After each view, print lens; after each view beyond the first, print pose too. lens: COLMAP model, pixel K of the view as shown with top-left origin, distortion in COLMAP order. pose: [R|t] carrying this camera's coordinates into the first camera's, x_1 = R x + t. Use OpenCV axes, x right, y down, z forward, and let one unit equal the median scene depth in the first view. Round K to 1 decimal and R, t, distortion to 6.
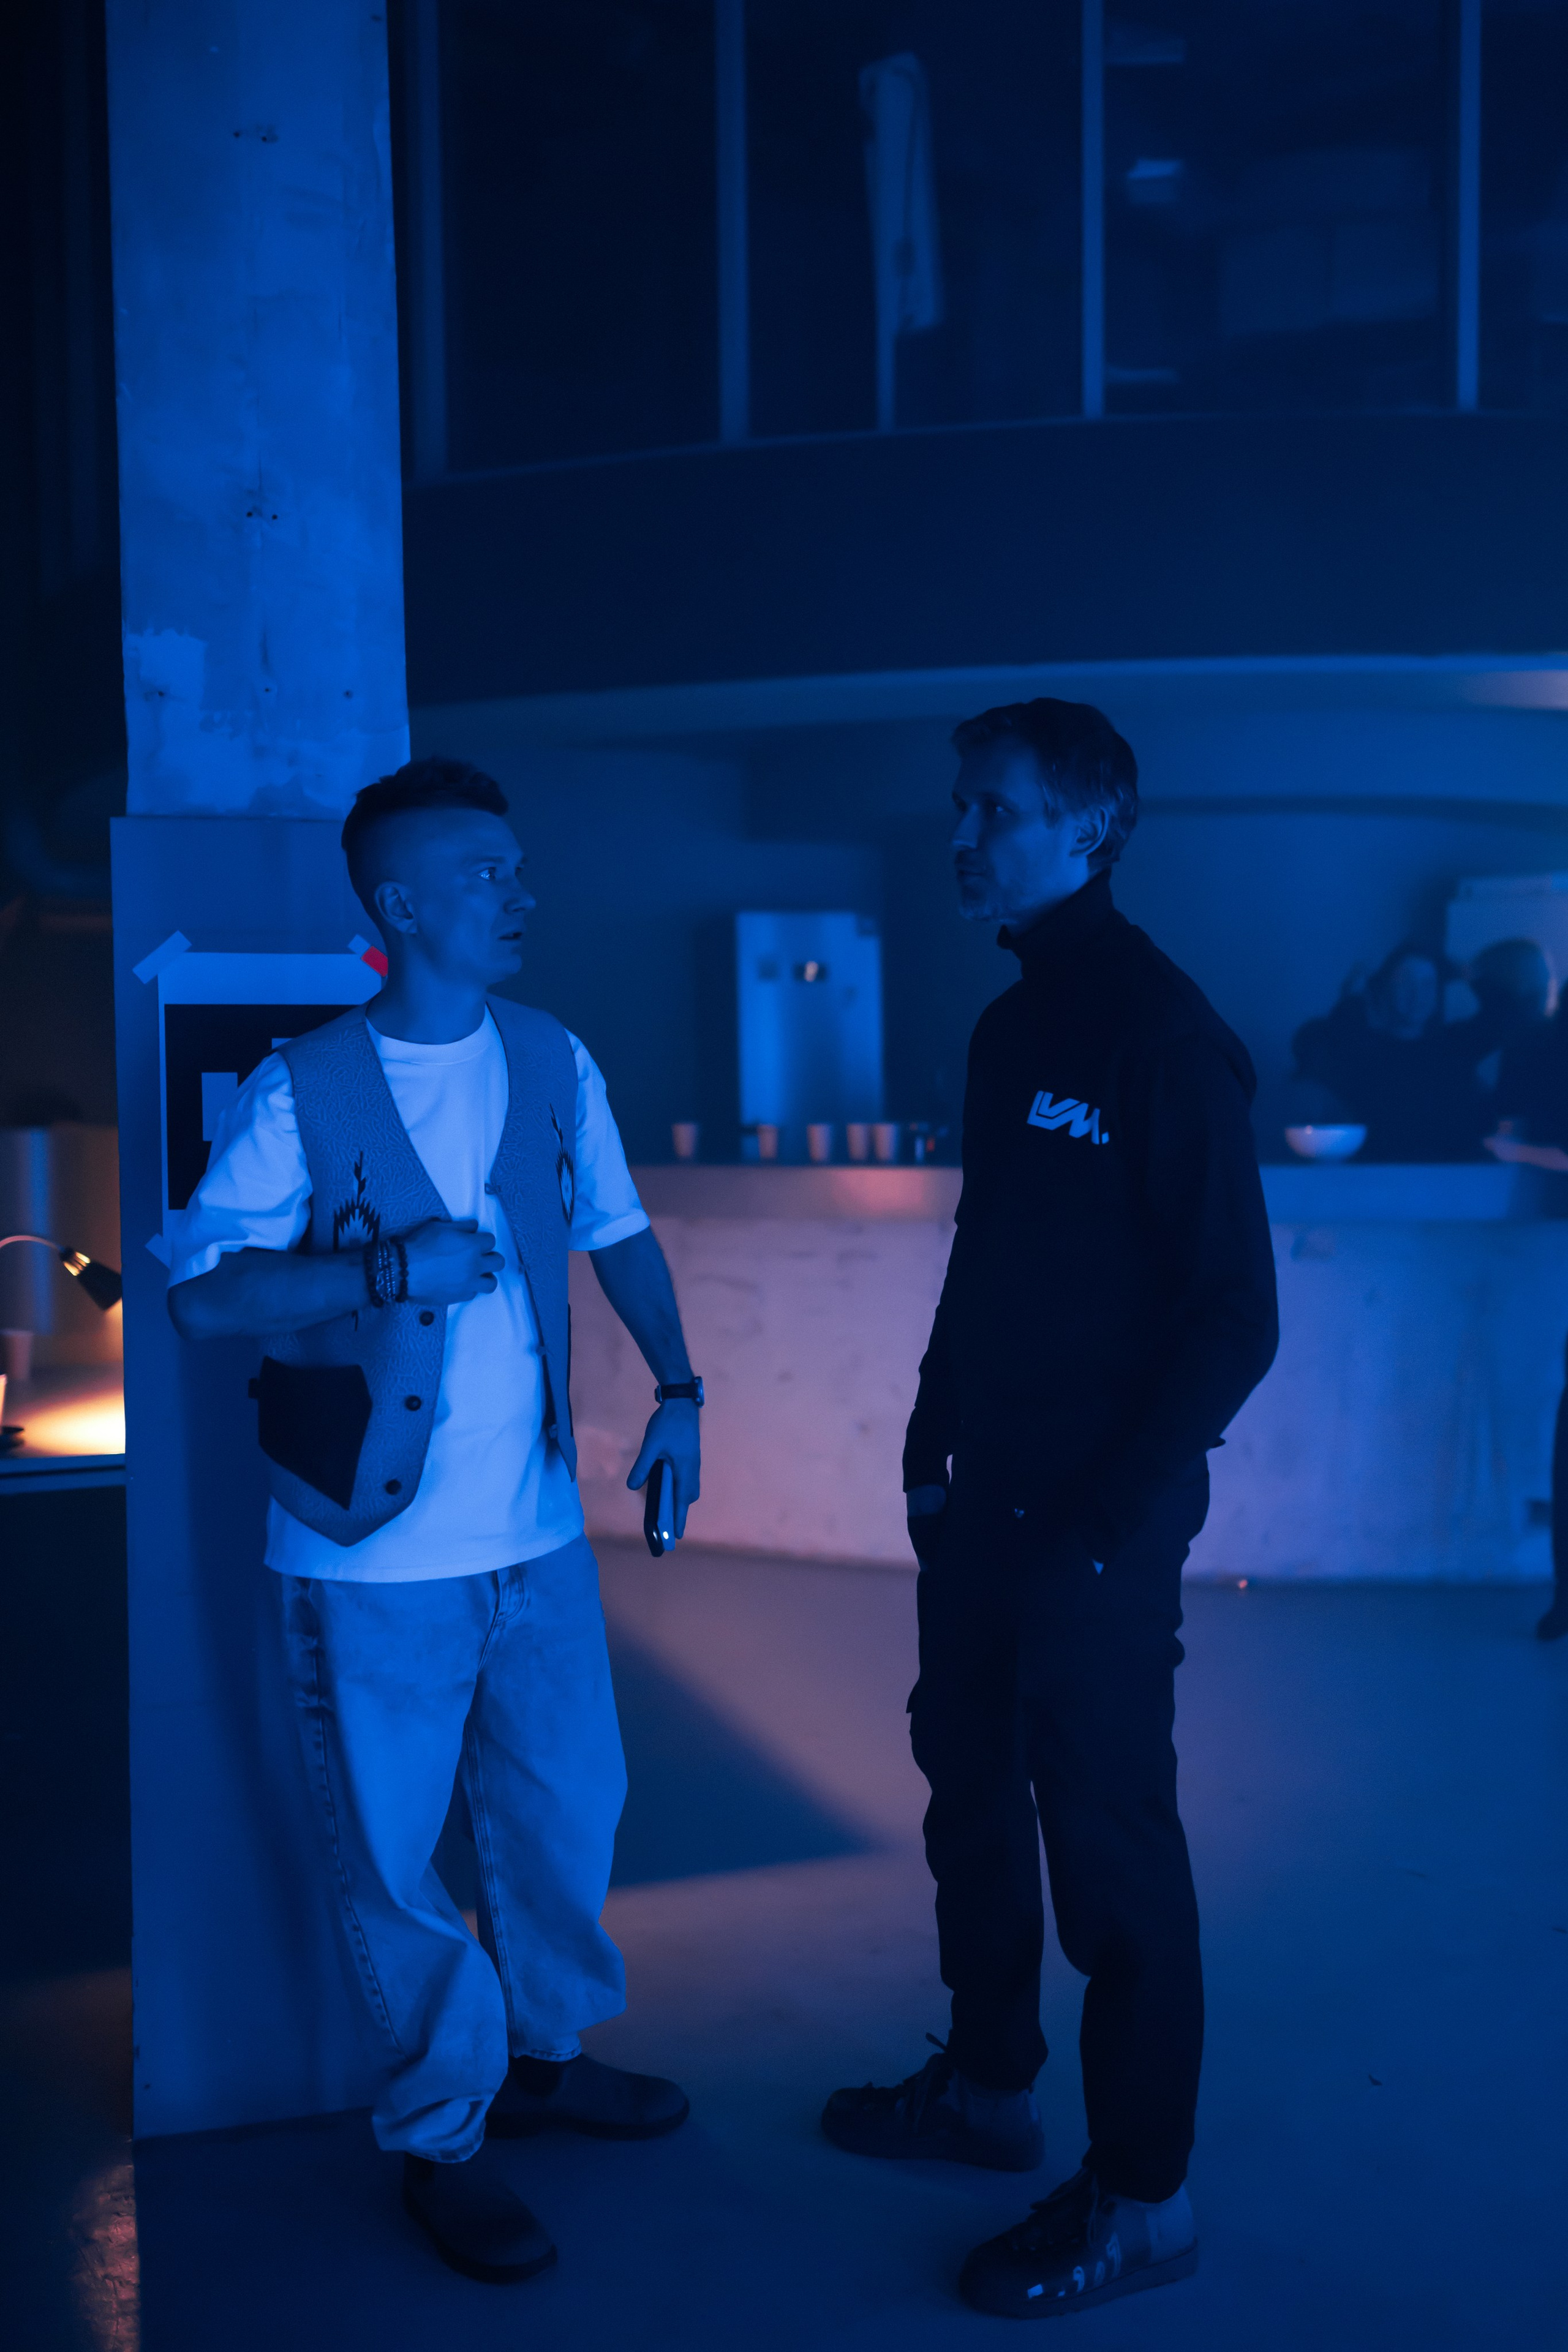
lens RADIAL K [[2209.7, 0, 784.0], [0, 2209.7, 1176.0], [0, 0, 1]] dist [-0.004014, -0.009768]
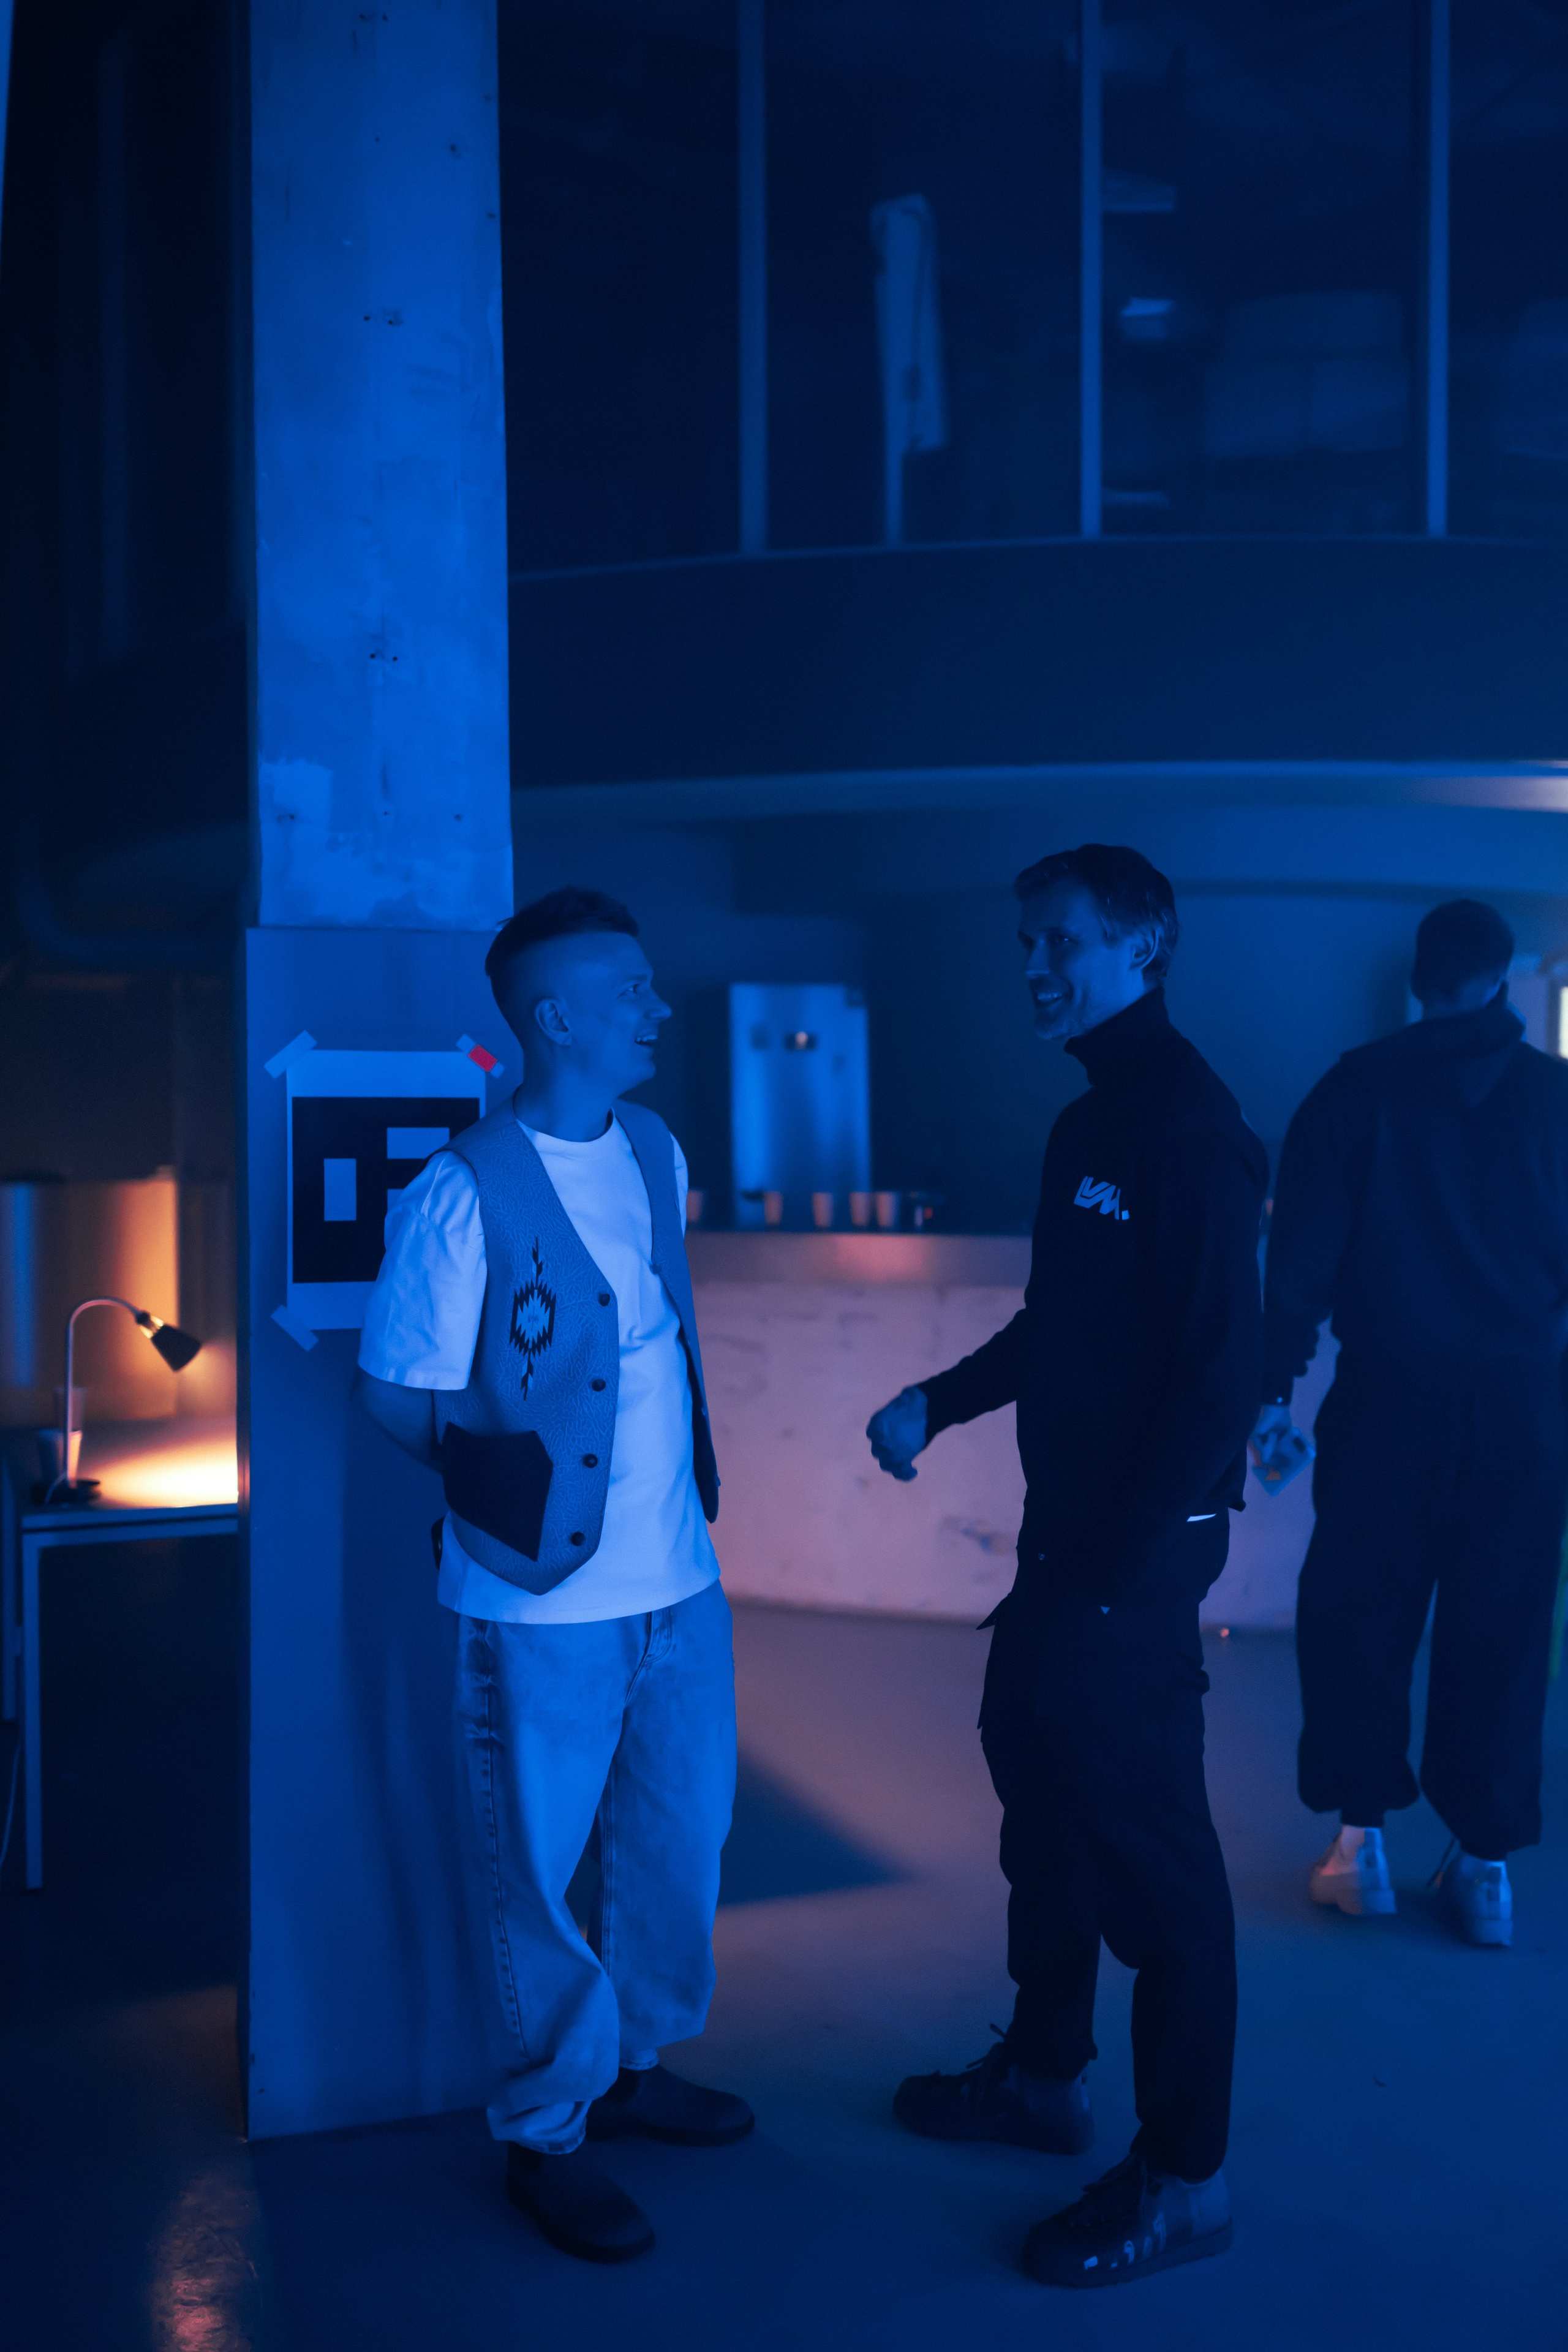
lens RADIAL K [[2228.8, 0, 784.0], [0, 2228.8, 1158.7], [0, 0, 1]] dist [0.003955, -0.021761]
pose [[0.999573, 0.005551, 0.028678, -0.066214], [-0.004673, 0.999522, -0.030573, -0.013976], [-0.028834, 0.030426, 0.999121, -0.117565]]
